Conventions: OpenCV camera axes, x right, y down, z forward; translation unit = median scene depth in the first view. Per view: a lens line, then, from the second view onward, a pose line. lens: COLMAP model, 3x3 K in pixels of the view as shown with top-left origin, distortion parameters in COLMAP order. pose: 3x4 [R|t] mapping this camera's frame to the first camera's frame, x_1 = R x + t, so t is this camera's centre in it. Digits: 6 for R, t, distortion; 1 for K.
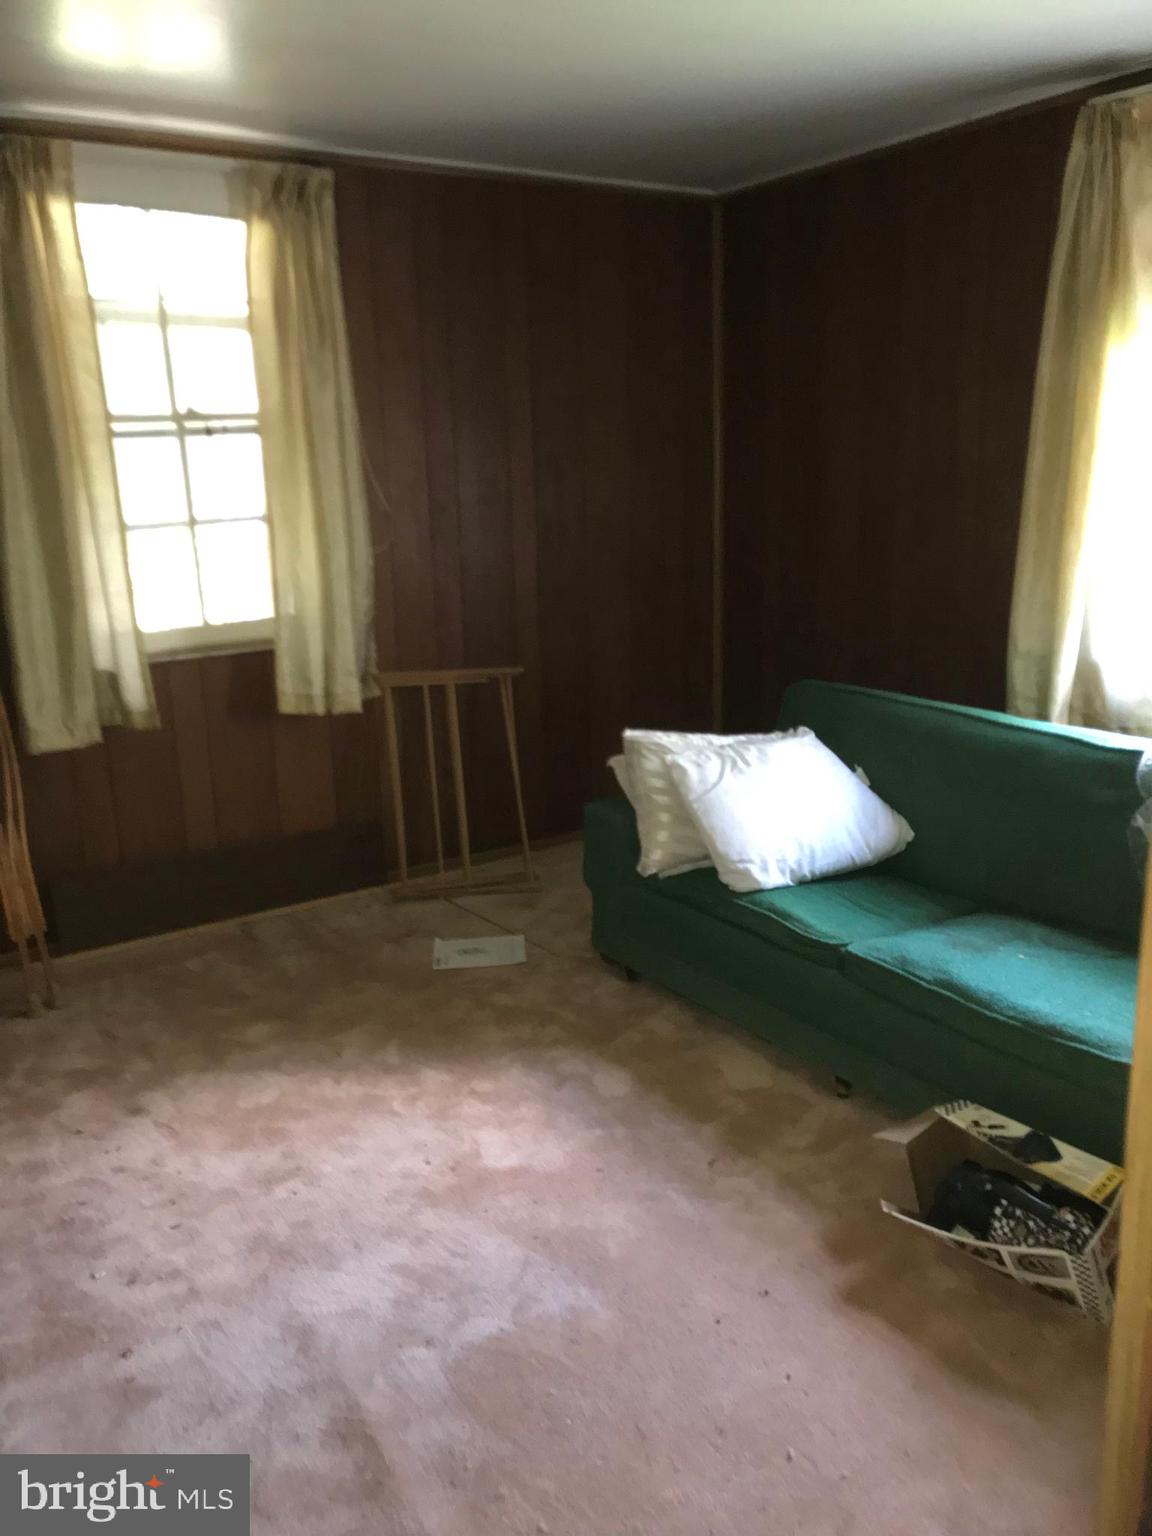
lens RADIAL K [[1268.8, 0, 576.0], [0, 1268.8, 768.0], [0, 0, 1]] dist [0.229260, -0.709057]
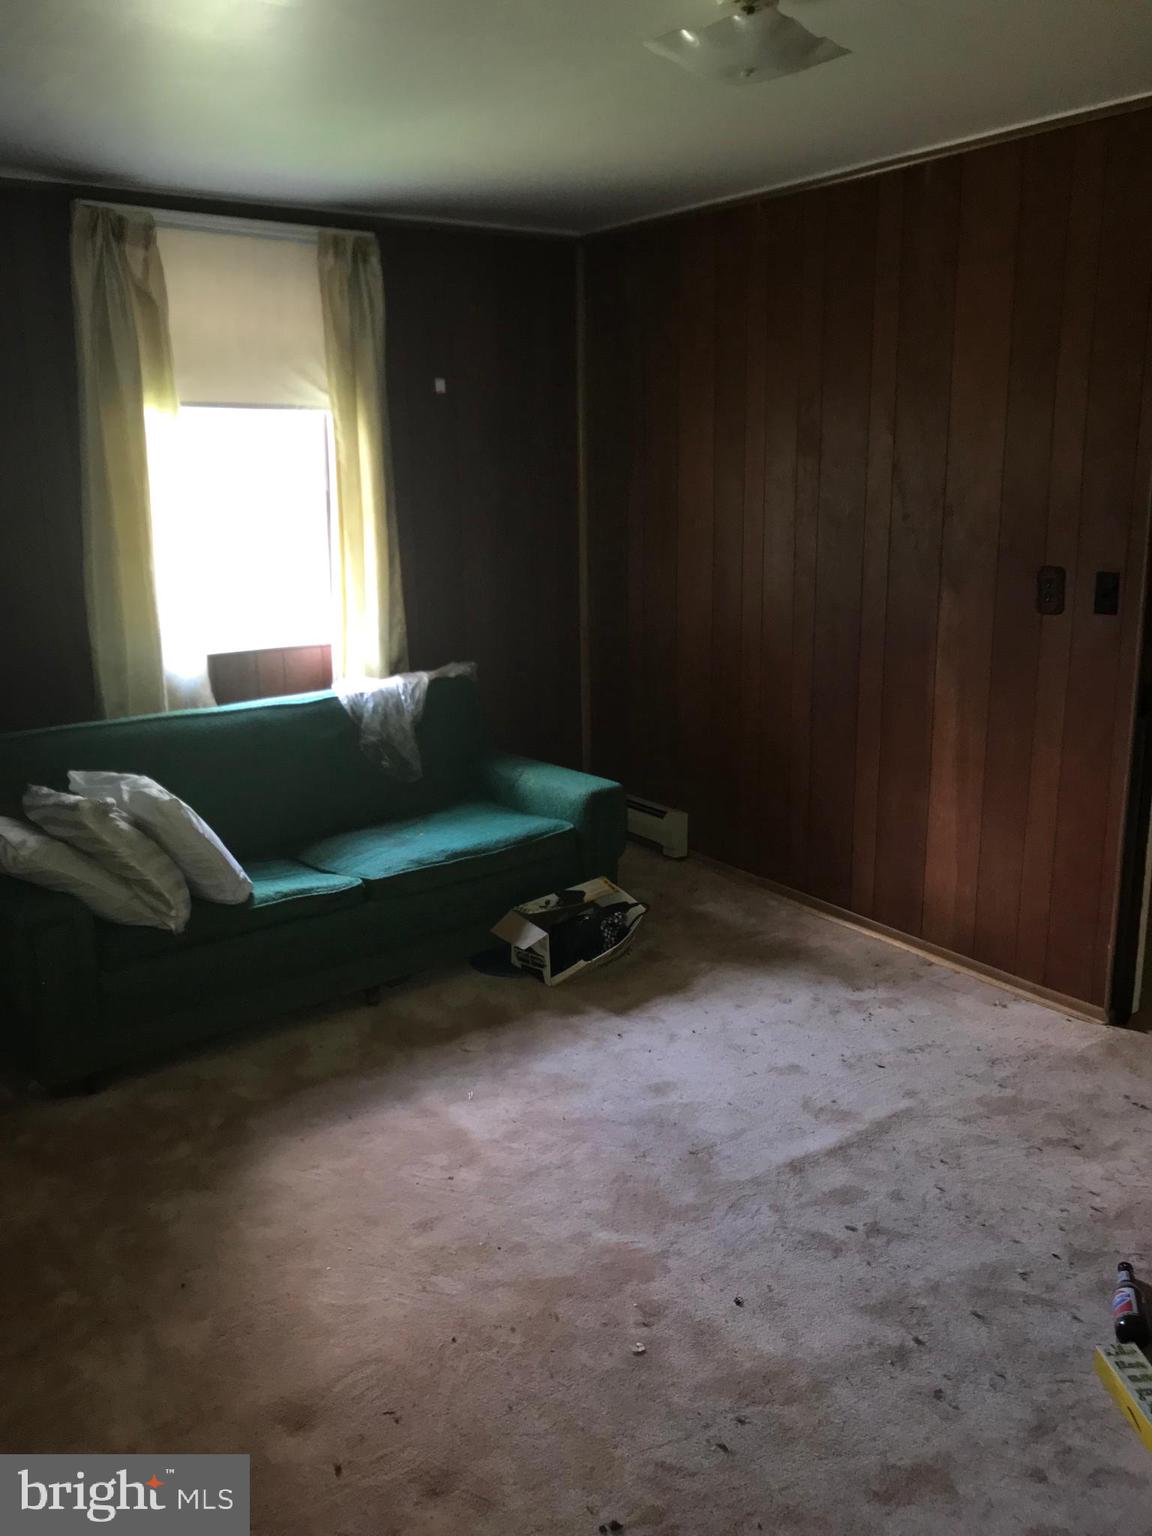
lens RADIAL K [[1268.8, 0, 576.0], [0, 1268.8, 768.0], [0, 0, 1]] dist [0.229260, -0.709057]
pose [[-0.016058, -0.246144, 0.969100, -1.138695], [0.272199, 0.931542, 0.241115, -0.245118], [-0.962107, 0.267660, 0.052042, 0.810133]]
